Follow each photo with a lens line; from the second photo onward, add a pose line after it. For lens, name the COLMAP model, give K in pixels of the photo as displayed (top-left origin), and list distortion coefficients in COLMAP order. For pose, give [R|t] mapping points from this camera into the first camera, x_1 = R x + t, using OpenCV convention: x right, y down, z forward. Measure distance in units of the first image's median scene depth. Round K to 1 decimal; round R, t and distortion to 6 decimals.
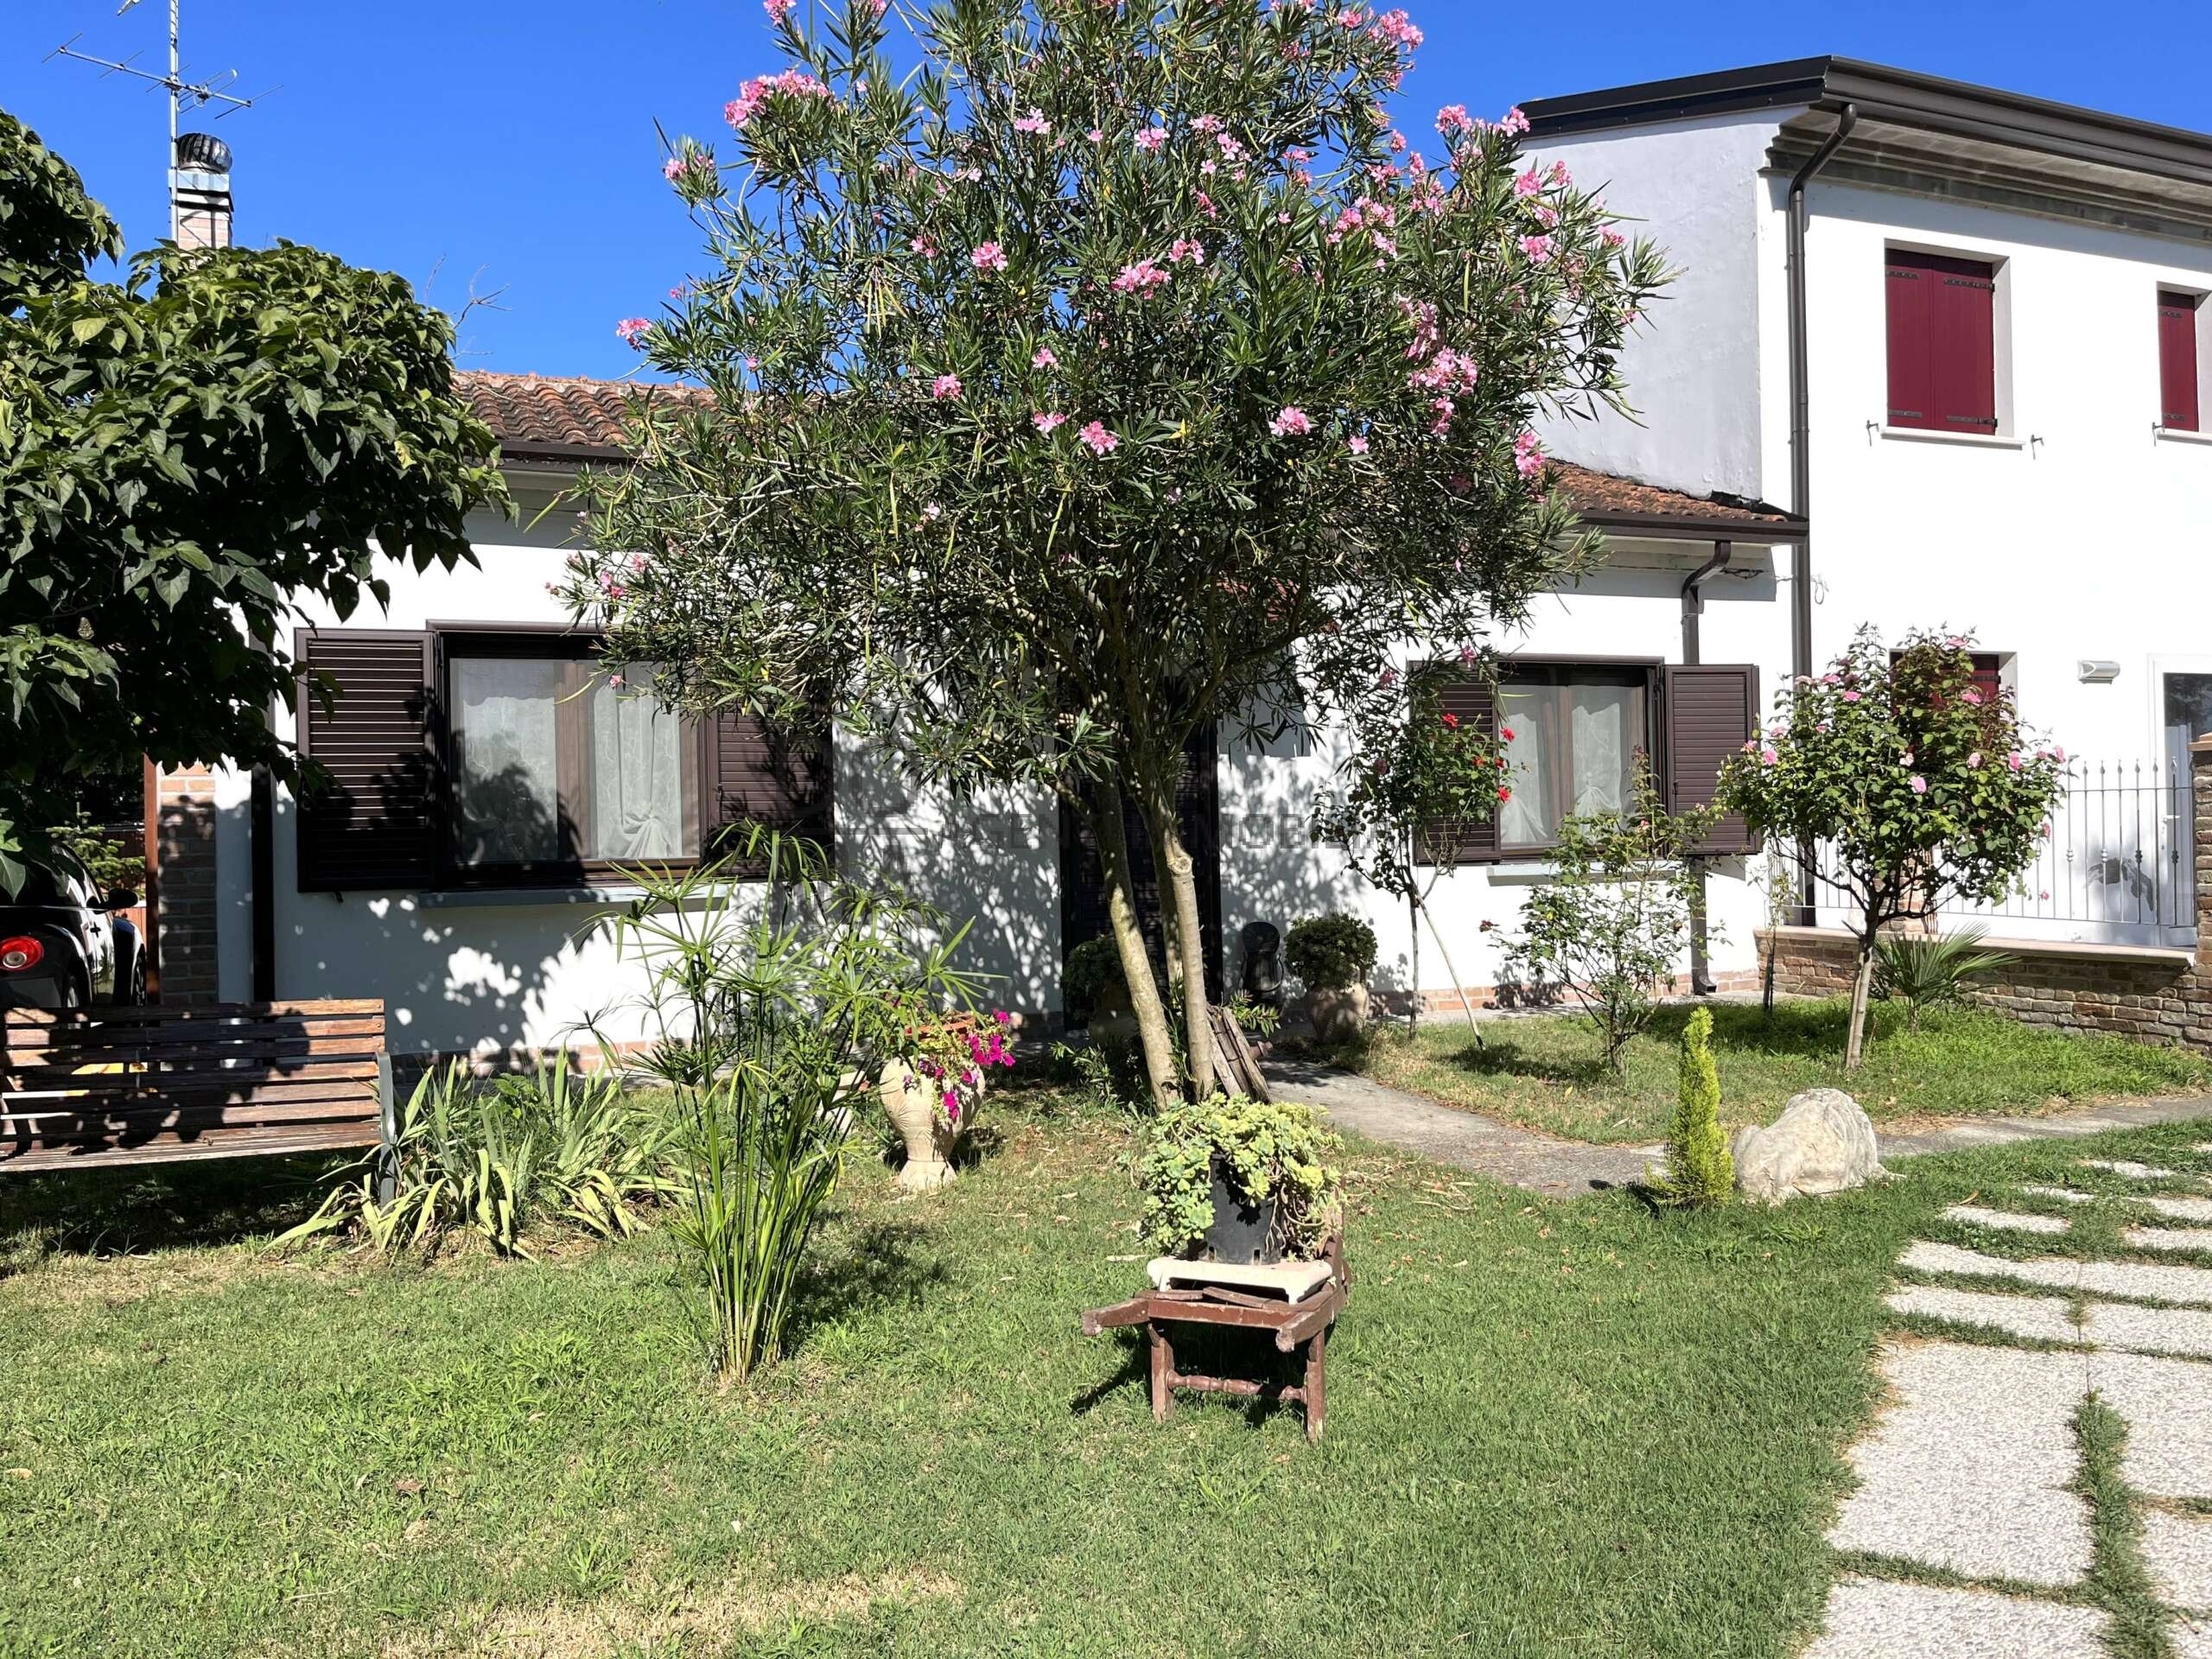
lens RADIAL K [[1664.9, 0, 1134.6], [0, 1664.9, 845.0], [0, 0, 1]] dist [0.055595, -0.073580]
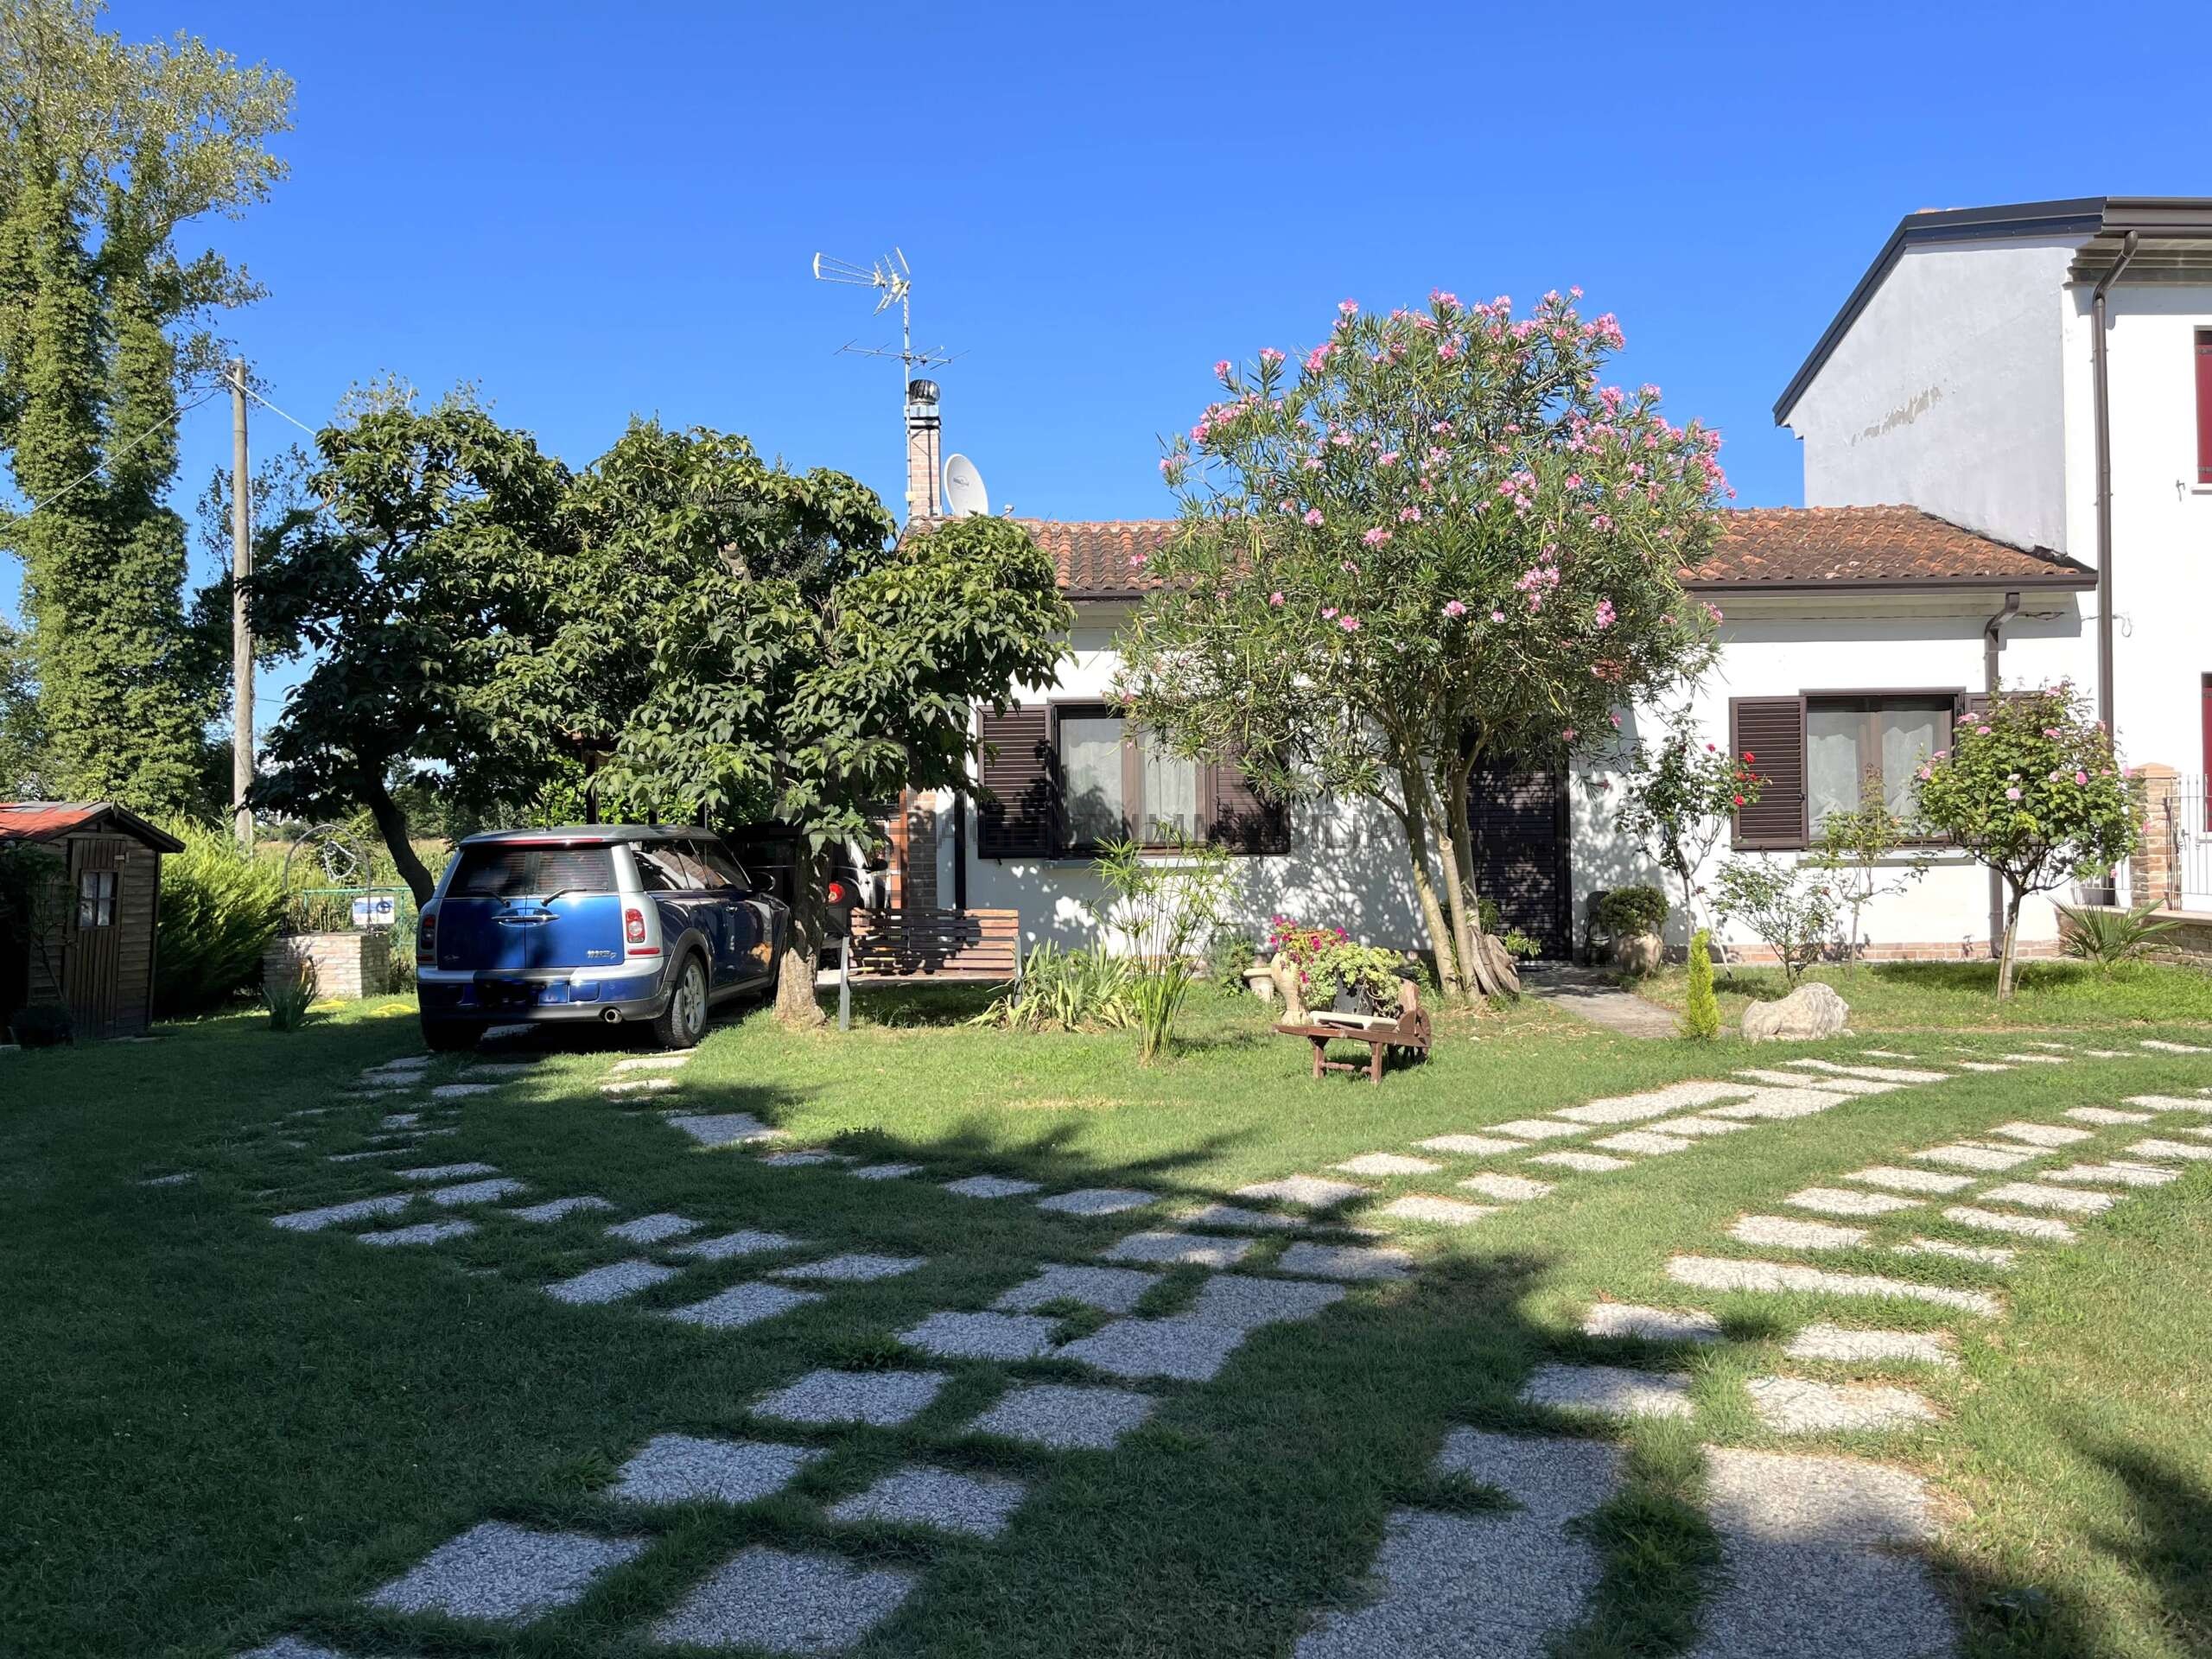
lens RADIAL K [[1664.9, 0, 1112.9], [0, 1664.9, 847.4], [0, 0, 1]] dist [0.055595, -0.073580]
pose [[0.929244, 0.006260, -0.369413, 0.248645], [-0.006571, 0.999978, 0.000416, 0.010994], [0.369408, 0.002040, 0.929265, -0.505951]]
